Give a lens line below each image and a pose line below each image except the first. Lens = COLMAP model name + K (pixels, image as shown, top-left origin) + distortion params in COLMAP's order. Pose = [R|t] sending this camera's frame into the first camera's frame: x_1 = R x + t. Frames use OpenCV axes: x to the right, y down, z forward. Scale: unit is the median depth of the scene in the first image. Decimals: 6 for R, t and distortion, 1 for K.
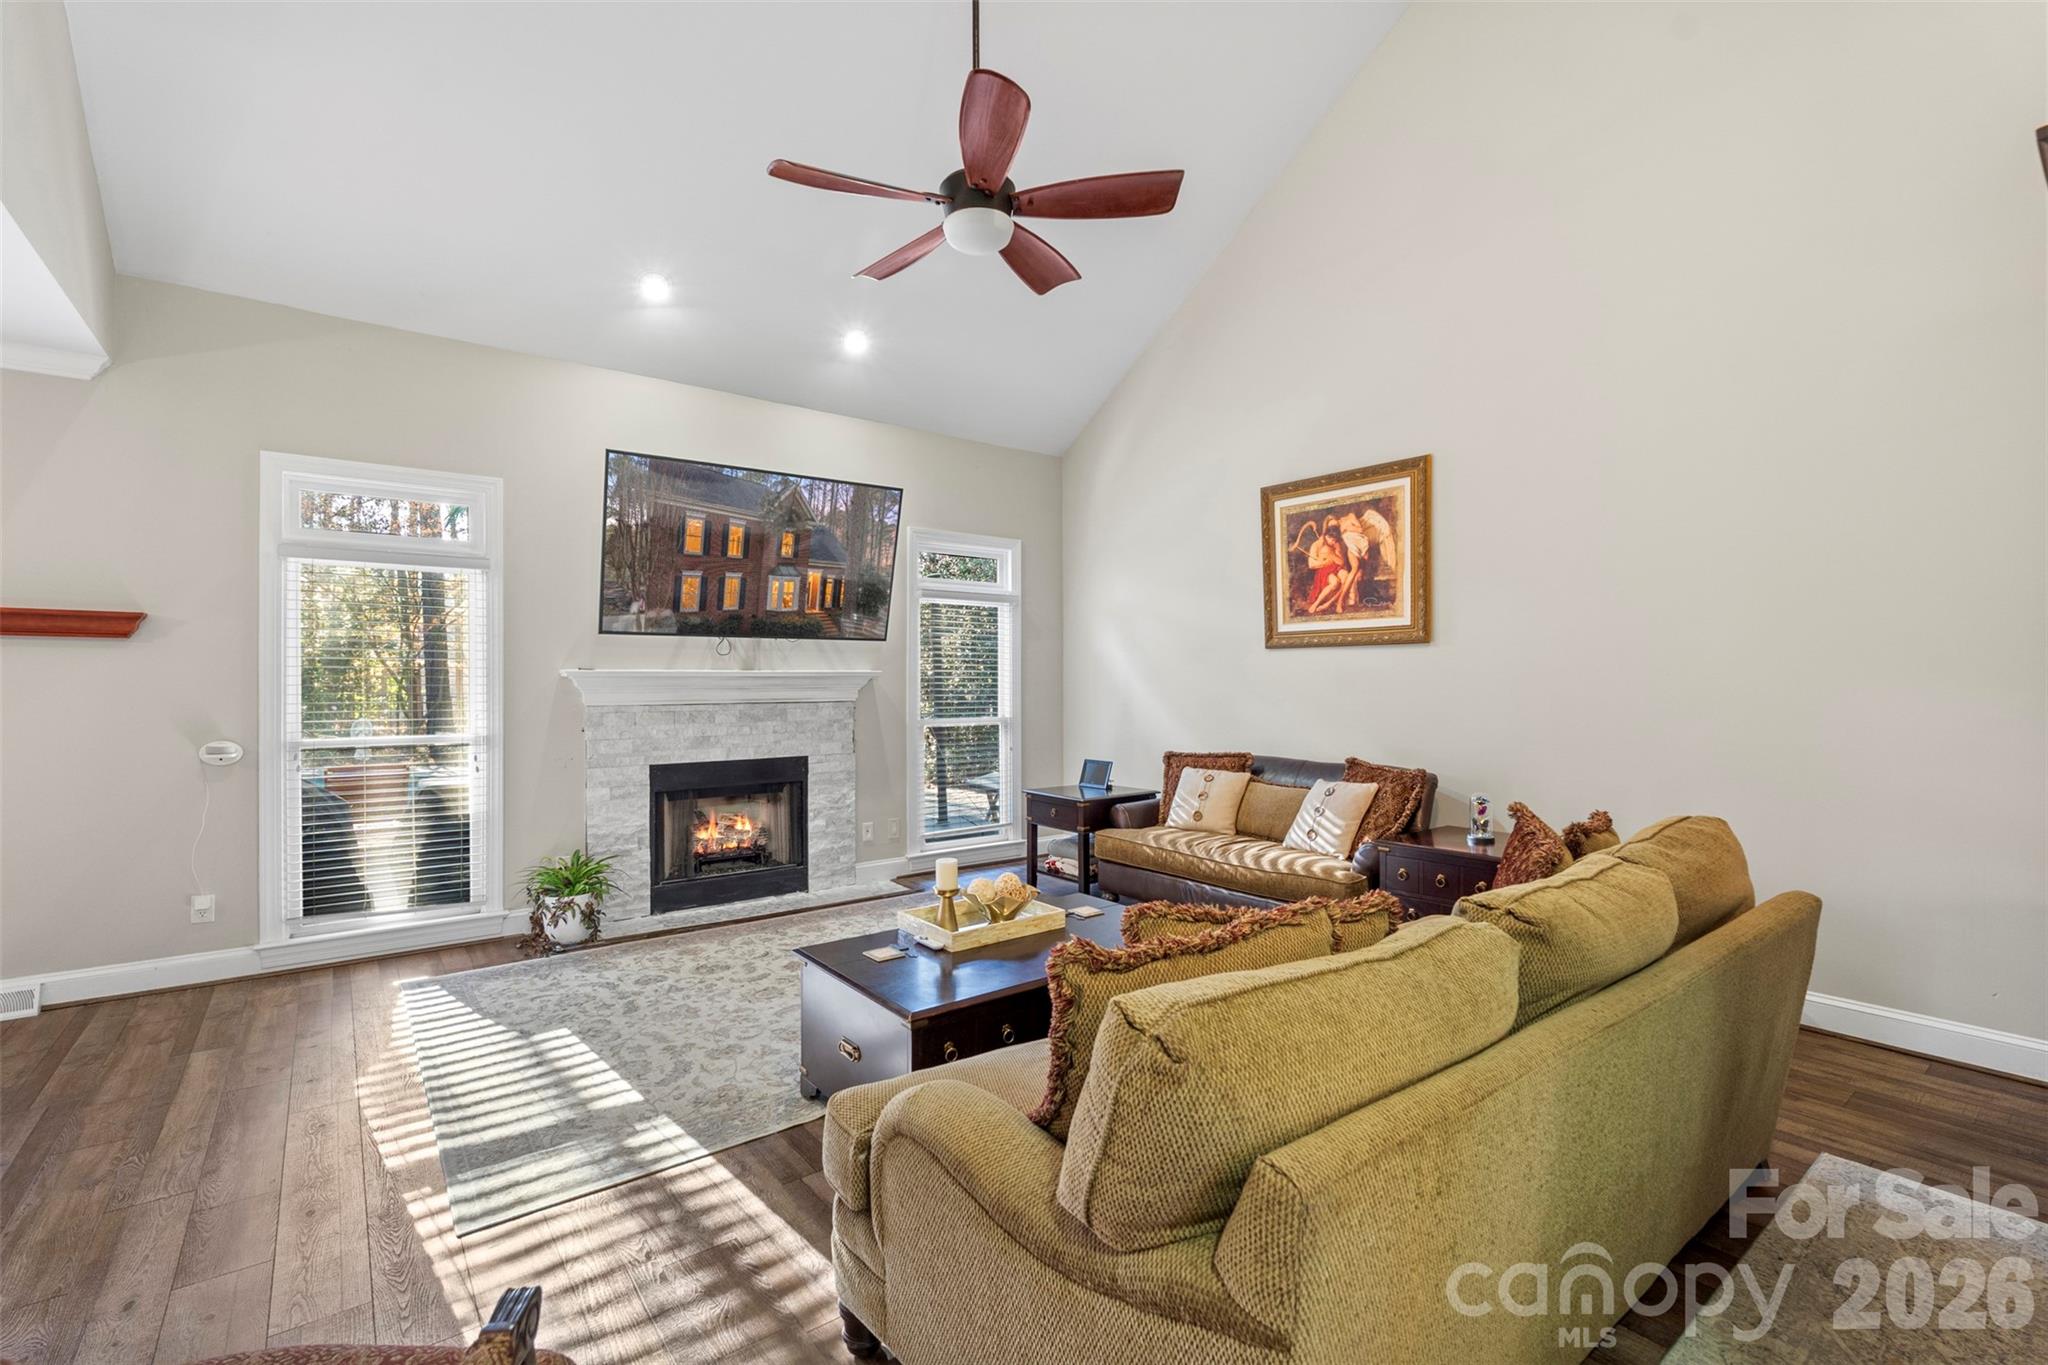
lens RADIAL K [[896.1, 0, 1024.0], [0, 896.1, 682.5], [0, 0, 1]] dist [-0.003967, -0.000168]
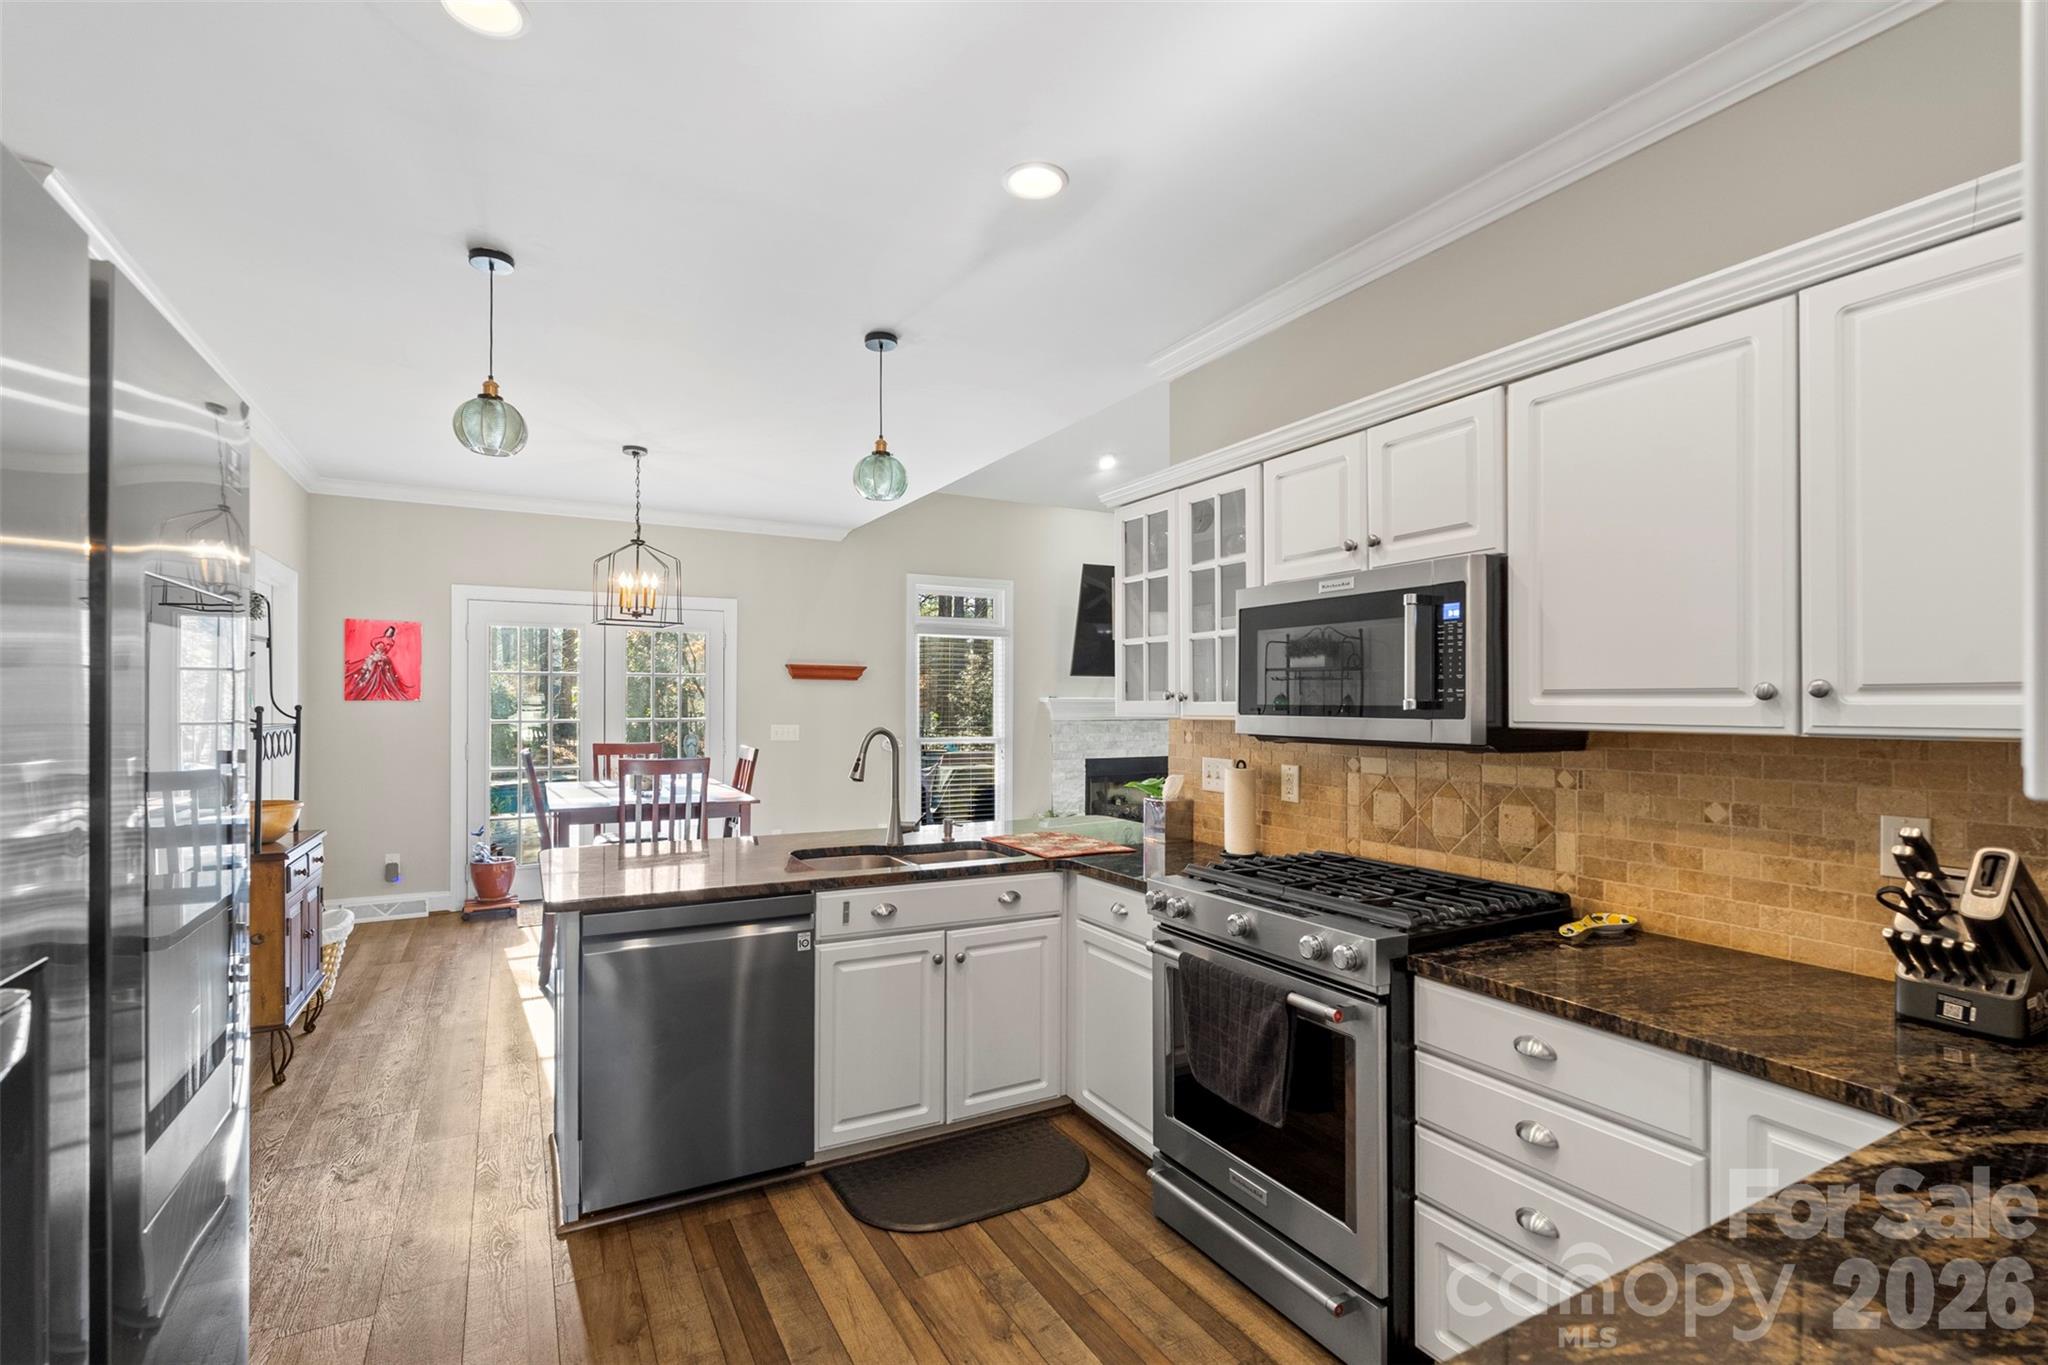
lens RADIAL K [[944.2, 0, 1015.1], [0, 944.2, 705.8], [0, 0, 1]] dist [-0.000343, -0.000039]
pose [[0.986012, 0.003717, -0.166635, -0.266856], [-0.004017, 0.999991, -0.001462, 0.002824], [0.166628, 0.002111, 0.986018, -0.643954]]
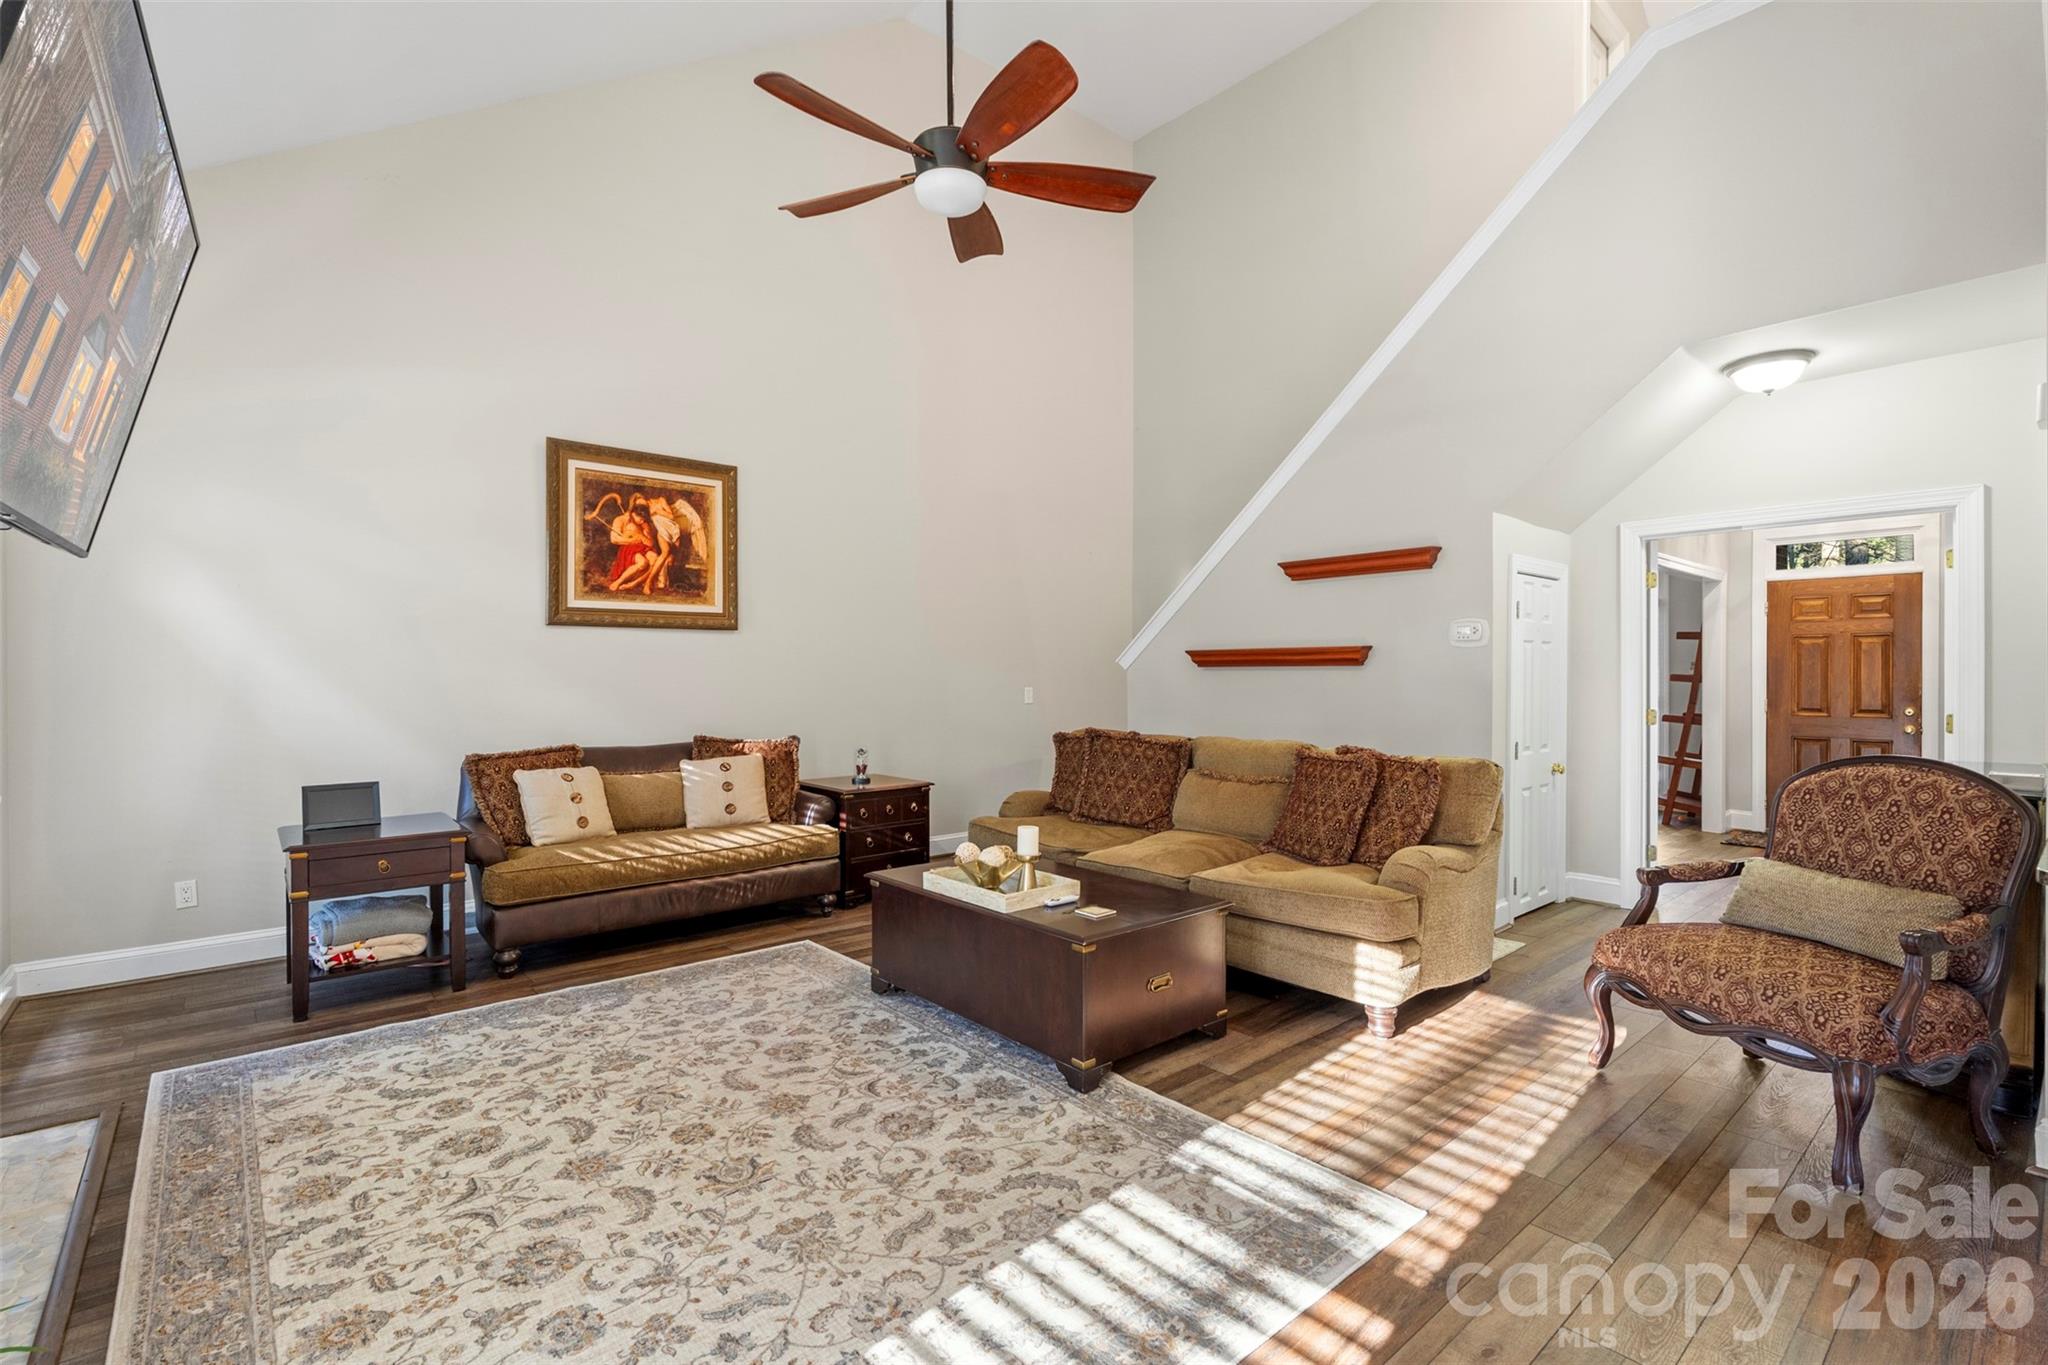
lens RADIAL K [[925.4, 0, 1020.1], [0, 925.4, 681.1], [0, 0, 1]] dist [-0.001252, 0.000404]
pose [[-0.048740, -0.005461, 0.998797, -0.690029], [0.004747, 0.999972, 0.005699, 0.014439], [-0.998800, 0.005019, -0.048713, 0.635947]]
